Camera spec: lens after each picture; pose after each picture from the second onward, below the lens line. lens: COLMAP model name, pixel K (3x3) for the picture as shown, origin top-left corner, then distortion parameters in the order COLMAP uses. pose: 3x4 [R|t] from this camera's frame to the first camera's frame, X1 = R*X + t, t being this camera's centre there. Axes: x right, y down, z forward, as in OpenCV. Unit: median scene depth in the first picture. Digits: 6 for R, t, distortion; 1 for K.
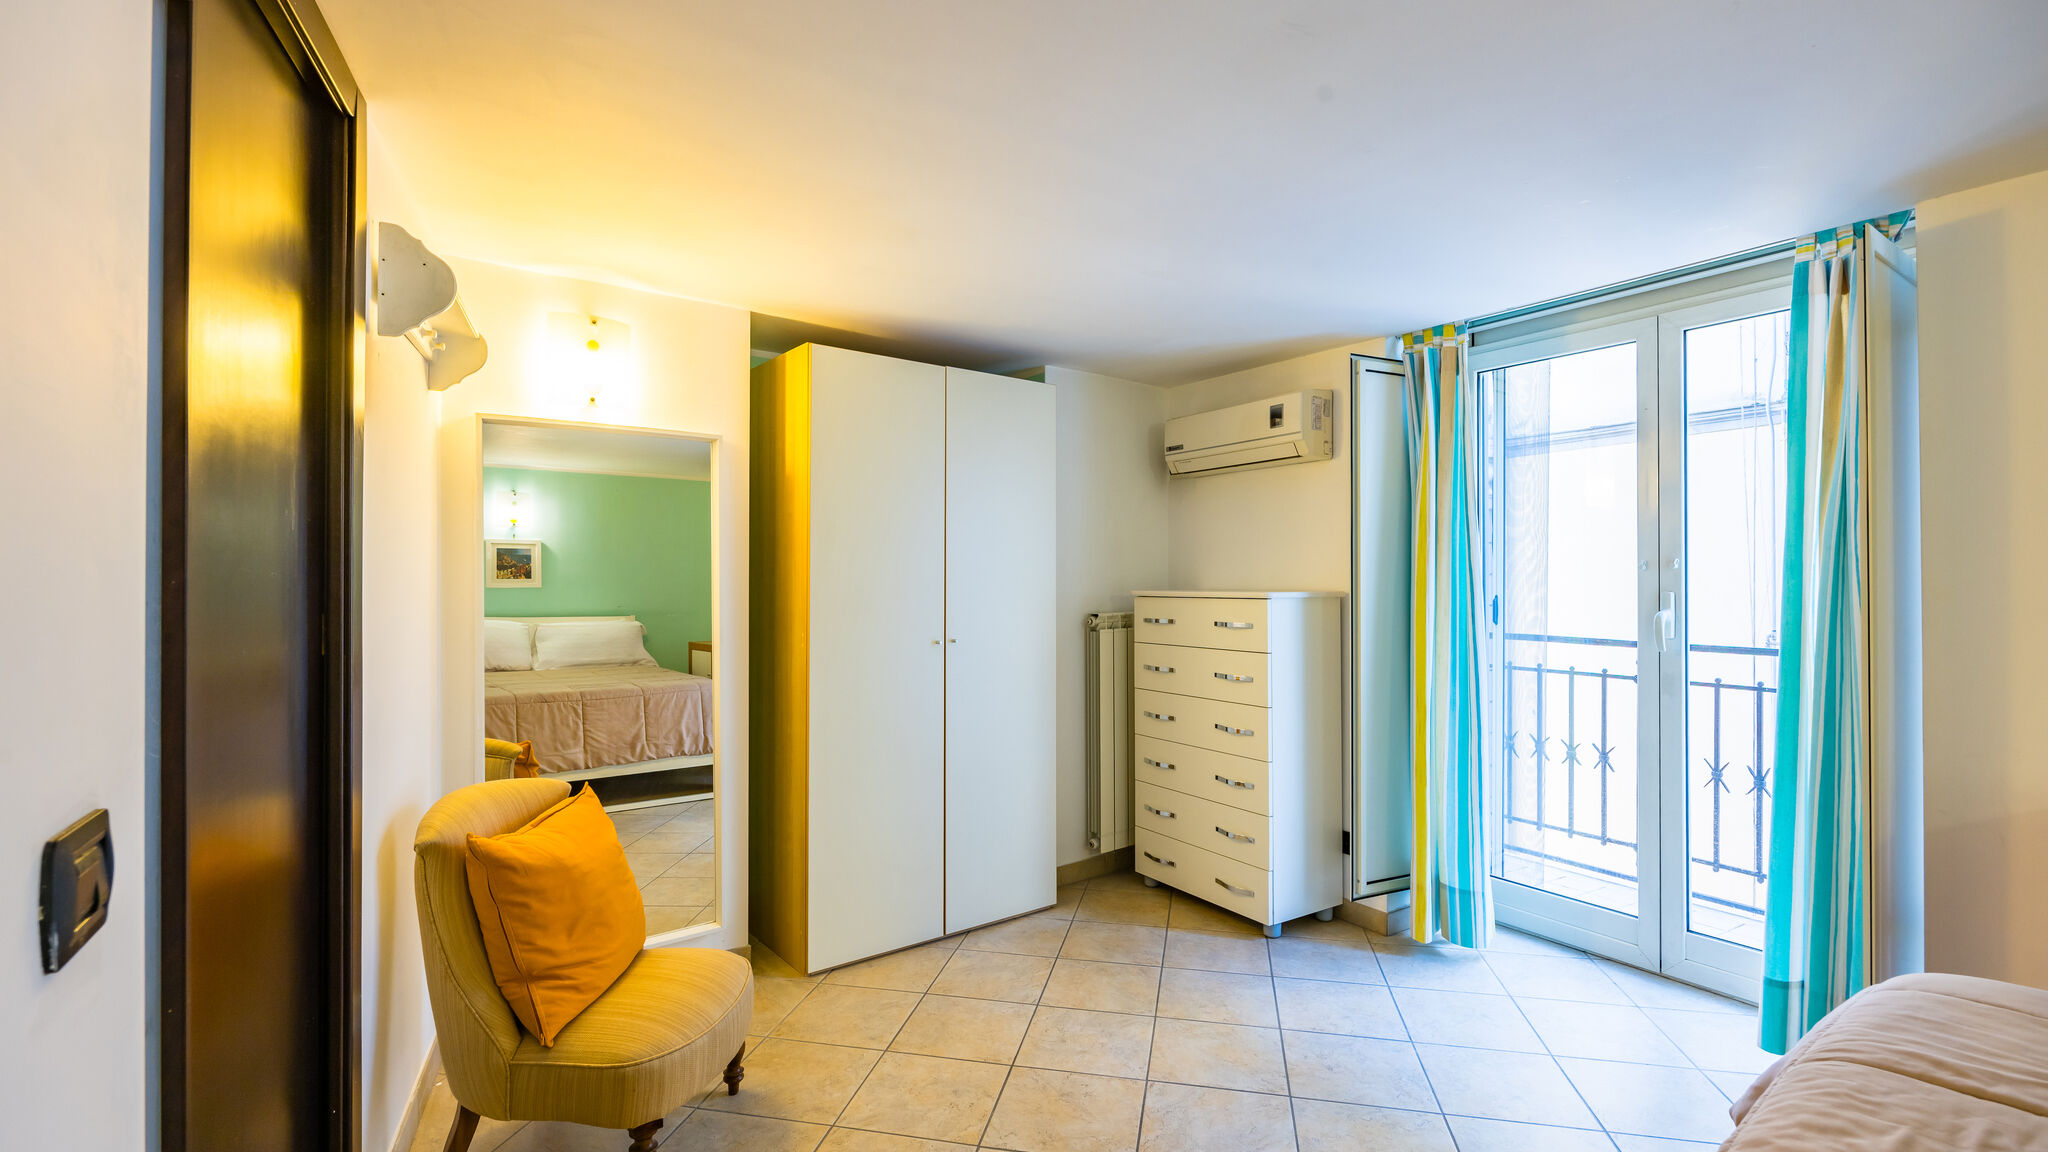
lens RADIAL K [[864.7, 0, 1024.0], [0, 864.7, 576.0], [0, 0, 1]] dist [0.000479, 0.000076]
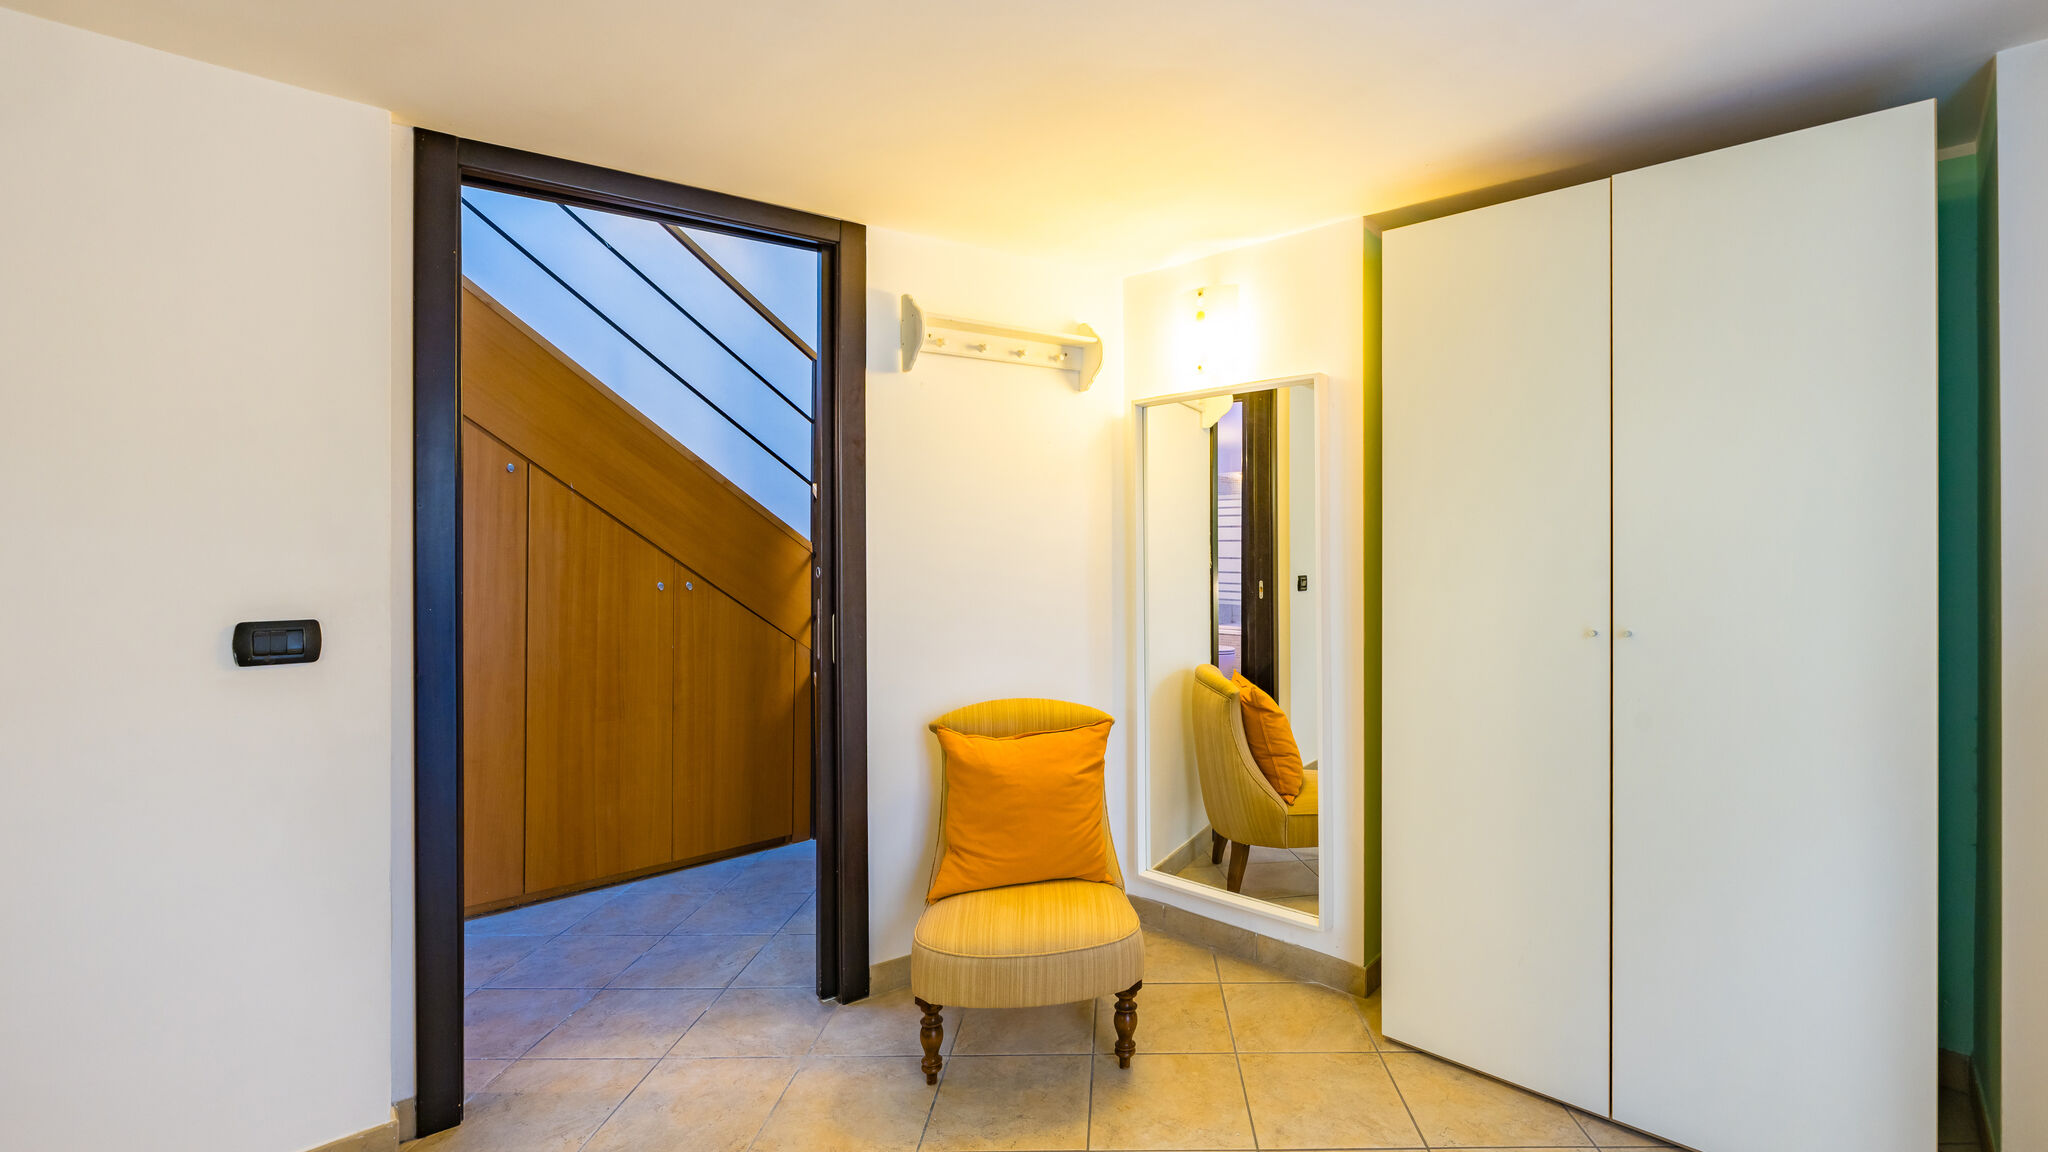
lens RADIAL K [[815.9, 0, 1027.0], [0, 815.9, 552.4], [0, 0, 1]] dist [0.000297, -0.000035]
pose [[0.250007, 0.004148, -0.968235, 0.316421], [0.008512, 0.999943, 0.006482, 0.010739], [0.968207, -0.009862, 0.249958, 0.412256]]
